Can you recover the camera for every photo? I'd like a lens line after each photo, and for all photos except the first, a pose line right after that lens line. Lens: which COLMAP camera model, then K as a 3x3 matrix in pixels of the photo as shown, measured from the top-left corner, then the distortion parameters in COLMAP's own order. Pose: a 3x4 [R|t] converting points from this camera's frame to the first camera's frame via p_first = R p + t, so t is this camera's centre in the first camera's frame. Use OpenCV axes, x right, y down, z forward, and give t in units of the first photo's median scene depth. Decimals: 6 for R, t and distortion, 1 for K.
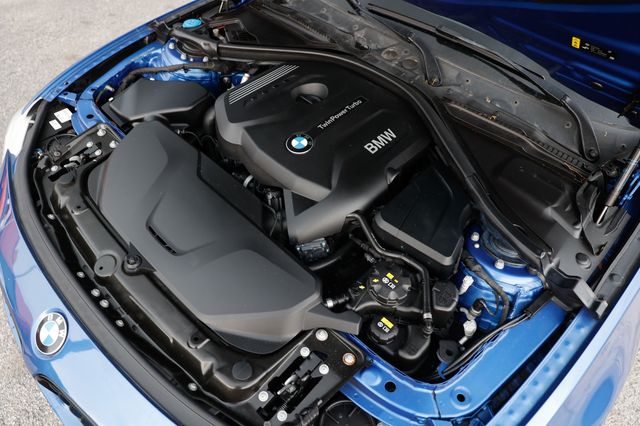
lens RADIAL K [[433.8, 0, 320.0], [0, 433.8, 213.0], [0, 0, 1]] dist [-0.111337, 0.089891]
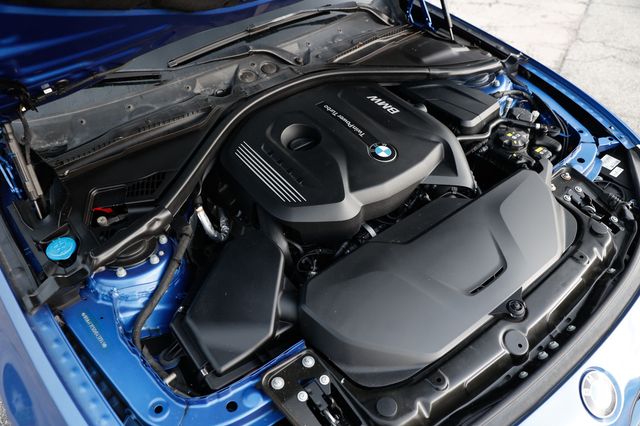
lens RADIAL K [[479.0, 0, 320.0], [0, 479.0, 213.0], [0, 0, 1]] dist [-0.100125, 0.121479]
pose [[0.161865, -0.743135, 0.649269, -0.860509], [0.763126, 0.511409, 0.395095, -0.613437], [-0.625651, 0.431522, 0.649884, 0.417727]]
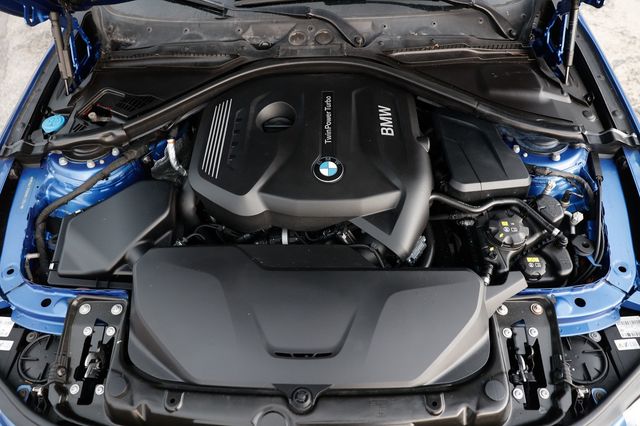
lens RADIAL K [[433.8, 0, 320.0], [0, 433.8, 213.0], [0, 0, 1]] dist [-0.111337, 0.089891]
pose [[0.737046, -0.588650, 0.332046, -0.396491], [0.561097, 0.806838, 0.184886, -0.253416], [-0.376741, 0.050040, 0.924966, 0.173650]]
